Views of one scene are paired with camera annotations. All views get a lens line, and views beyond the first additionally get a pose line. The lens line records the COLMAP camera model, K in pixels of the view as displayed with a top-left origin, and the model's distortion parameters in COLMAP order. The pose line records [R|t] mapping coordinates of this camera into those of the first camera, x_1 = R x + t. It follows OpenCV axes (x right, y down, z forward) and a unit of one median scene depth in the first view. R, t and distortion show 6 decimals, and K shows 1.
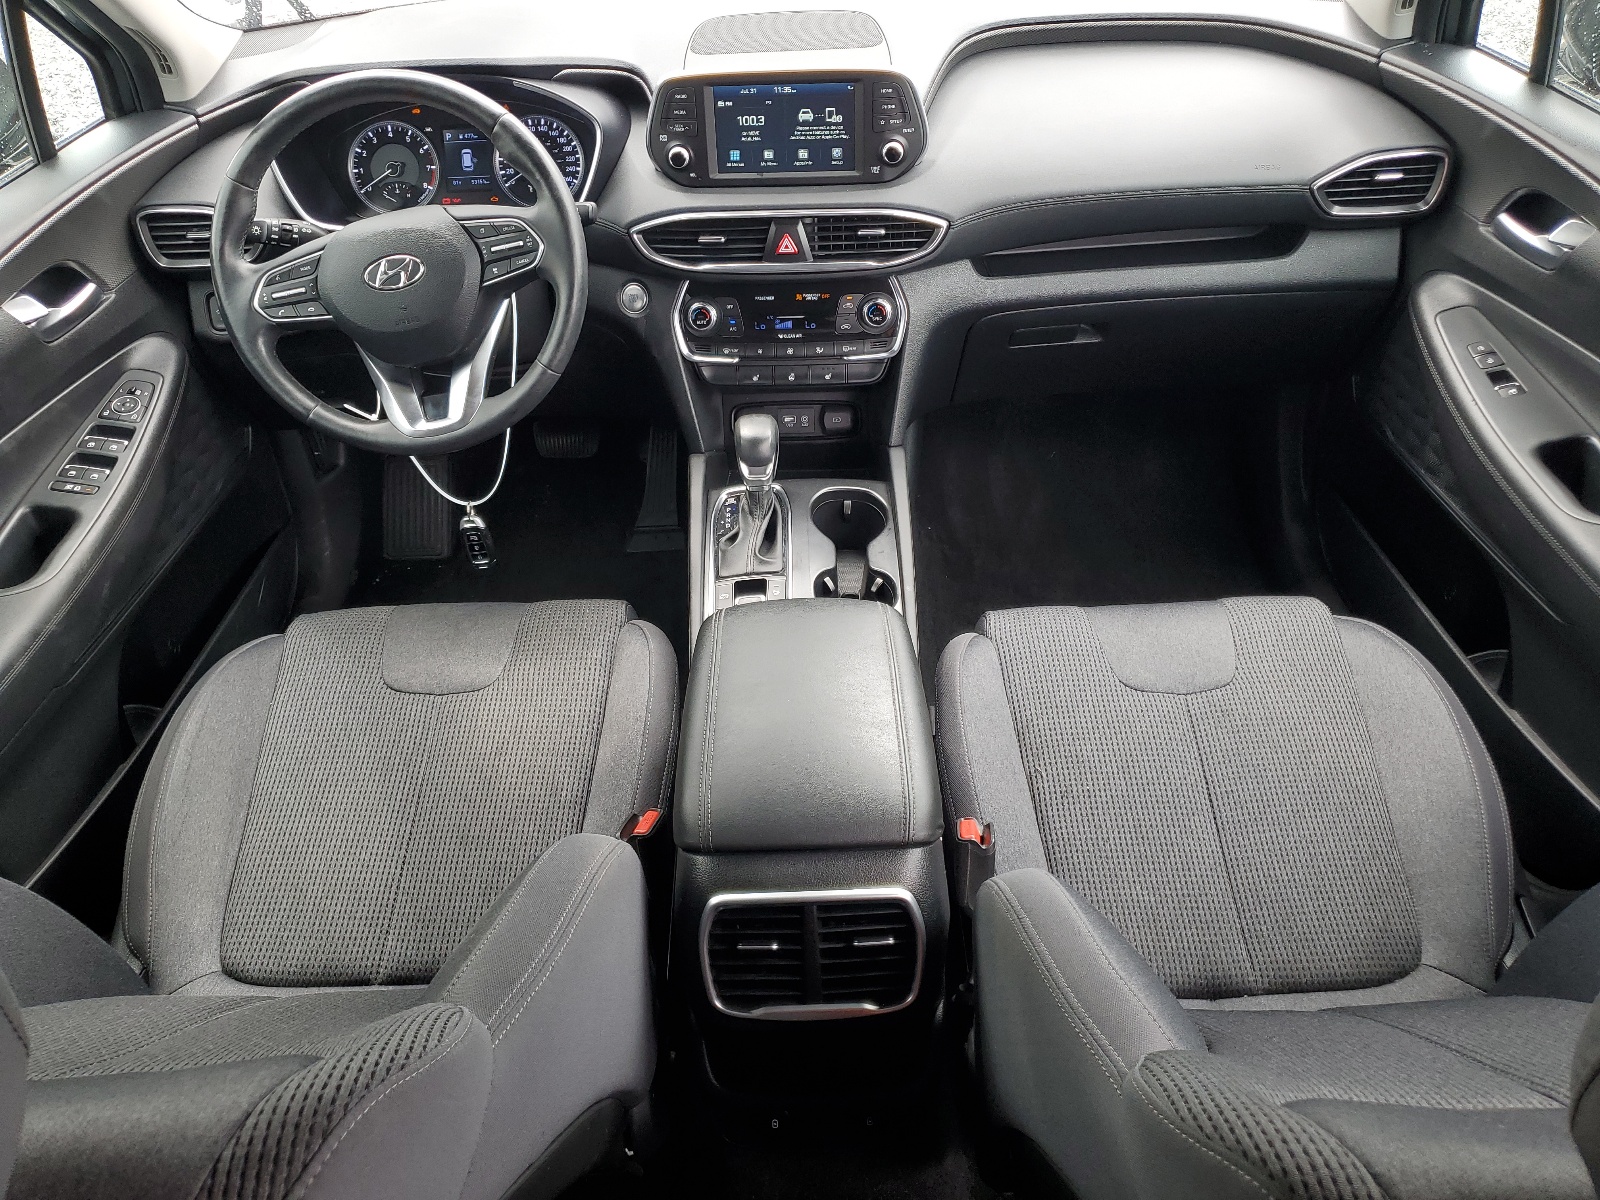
lens RADIAL K [[1378.5, 0, 797.8], [0, 1378.5, 599.8], [0, 0, 1]] dist [-0.004607, -0.003465]
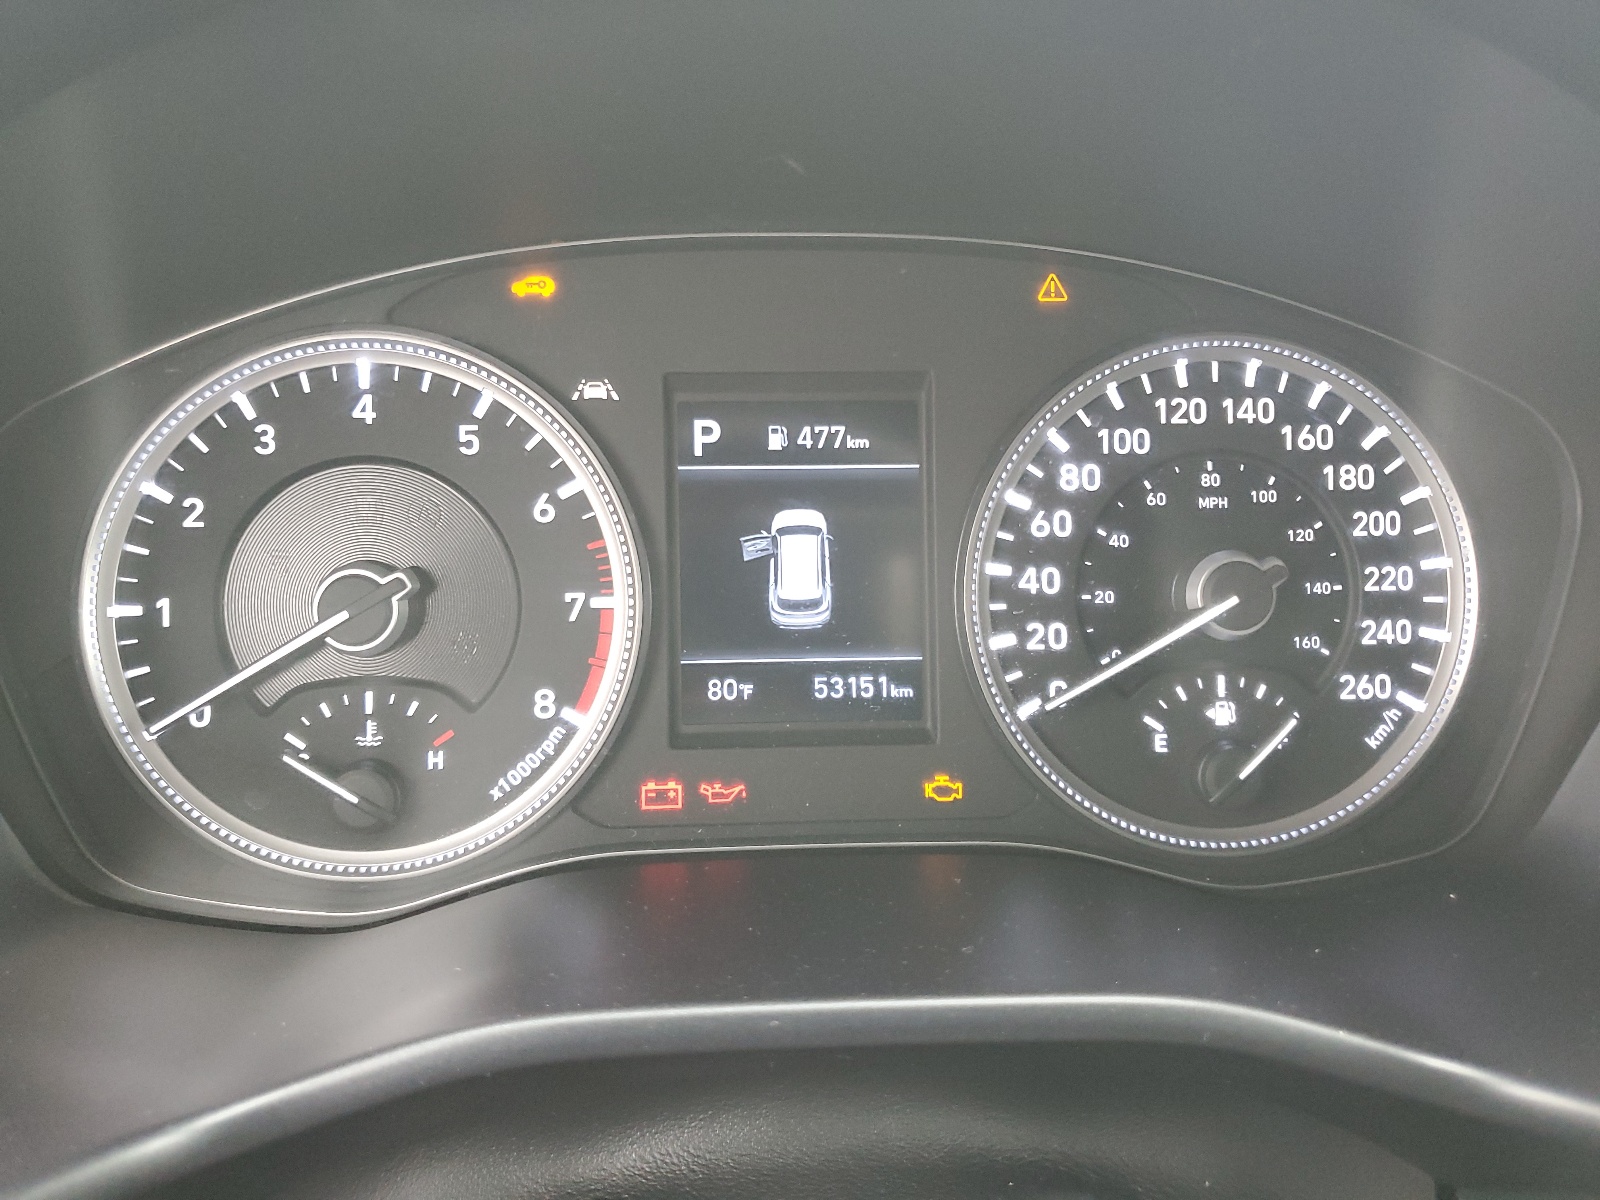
lens RADIAL K [[1378.5, 0, 801.1], [0, 1378.5, 600.6], [0, 0, 1]] dist [-0.004607, -0.003465]
pose [[0.998456, 0.026179, 0.048990, -0.249325], [-0.010346, 0.954188, -0.299029, -0.264962], [-0.054574, 0.298060, 0.952986, 0.840297]]
